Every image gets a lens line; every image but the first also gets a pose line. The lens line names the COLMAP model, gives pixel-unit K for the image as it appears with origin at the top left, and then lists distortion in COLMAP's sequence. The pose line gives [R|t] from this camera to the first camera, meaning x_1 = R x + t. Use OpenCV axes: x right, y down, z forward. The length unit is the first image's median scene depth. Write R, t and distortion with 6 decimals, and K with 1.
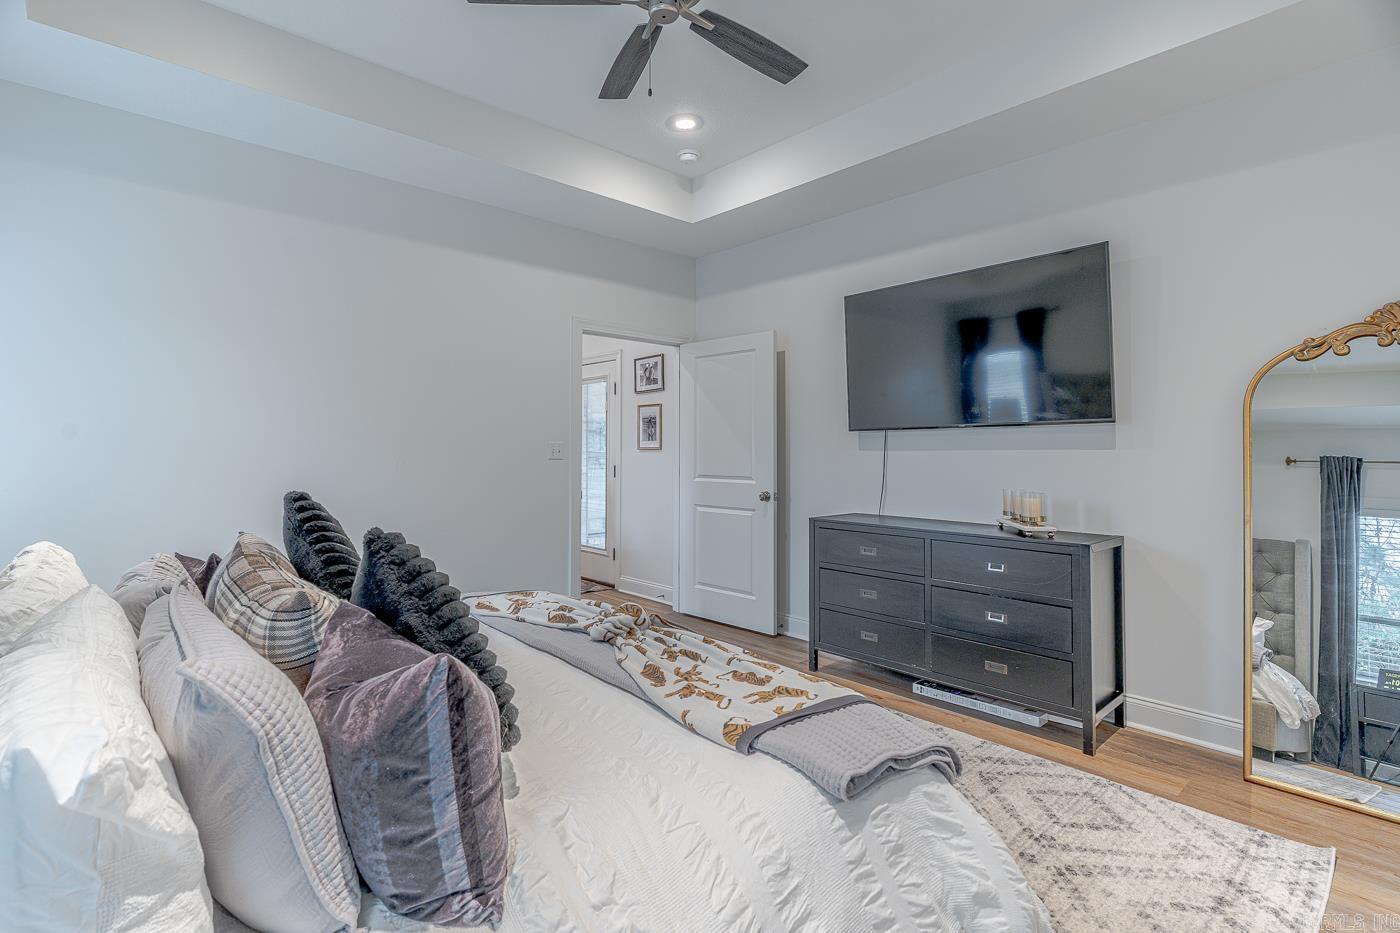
lens RADIAL K [[674.2, 0, 704.9], [0, 674.2, 454.7], [0, 0, 1]] dist [0.002813, 0.002412]
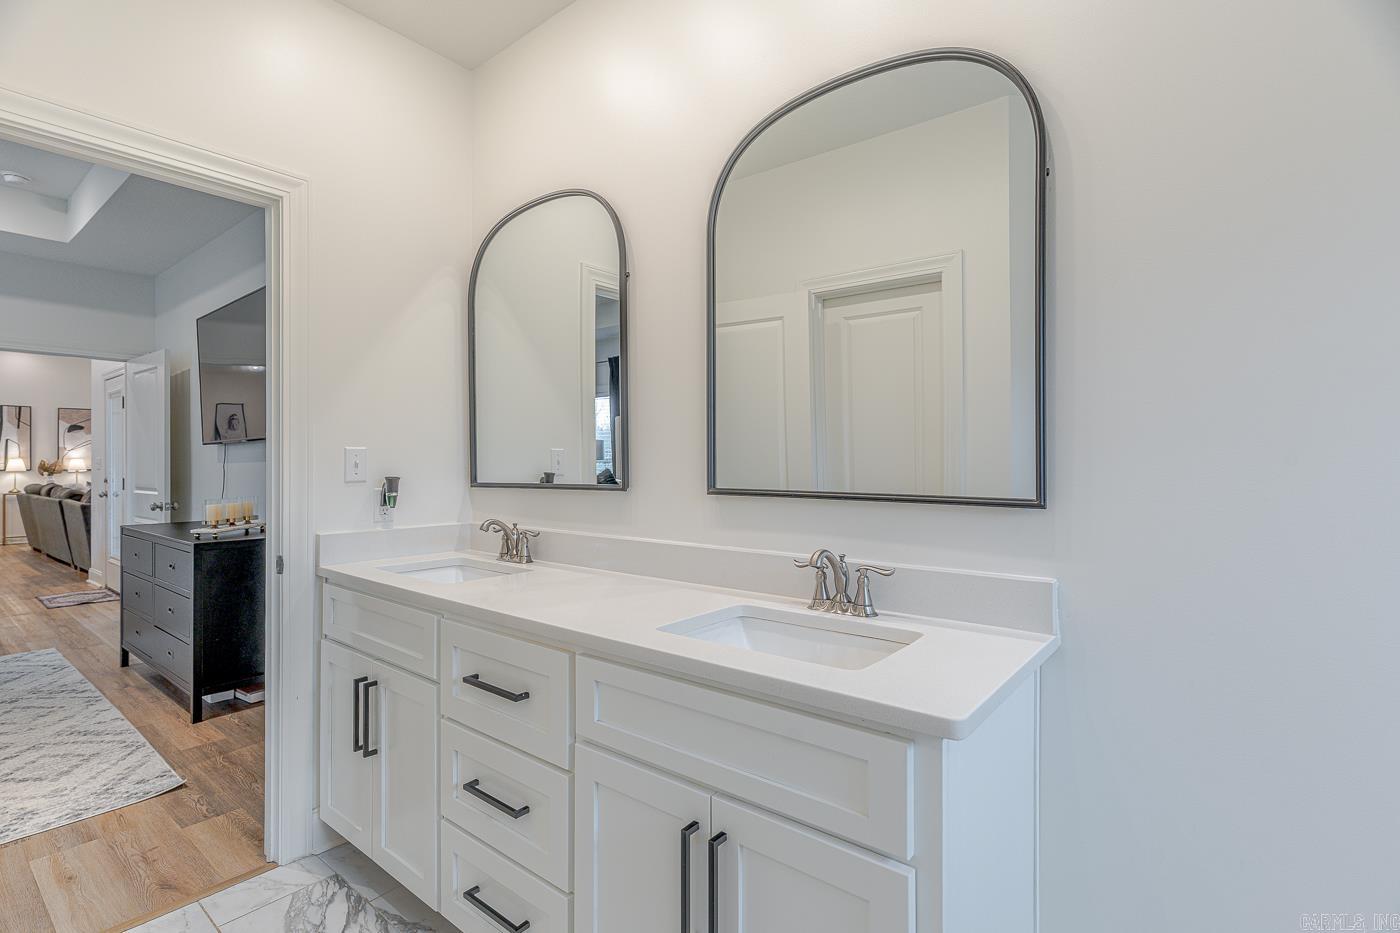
lens RADIAL K [[674.2, 0, 694.7], [0, 674.2, 469.1], [0, 0, 1]] dist [0.002813, 0.002412]
pose [[0.990243, -0.008047, 0.139118, 1.377534], [0.007128, 0.999949, 0.007100, 0.004566], [-0.139168, -0.006039, 0.990250, -0.295531]]
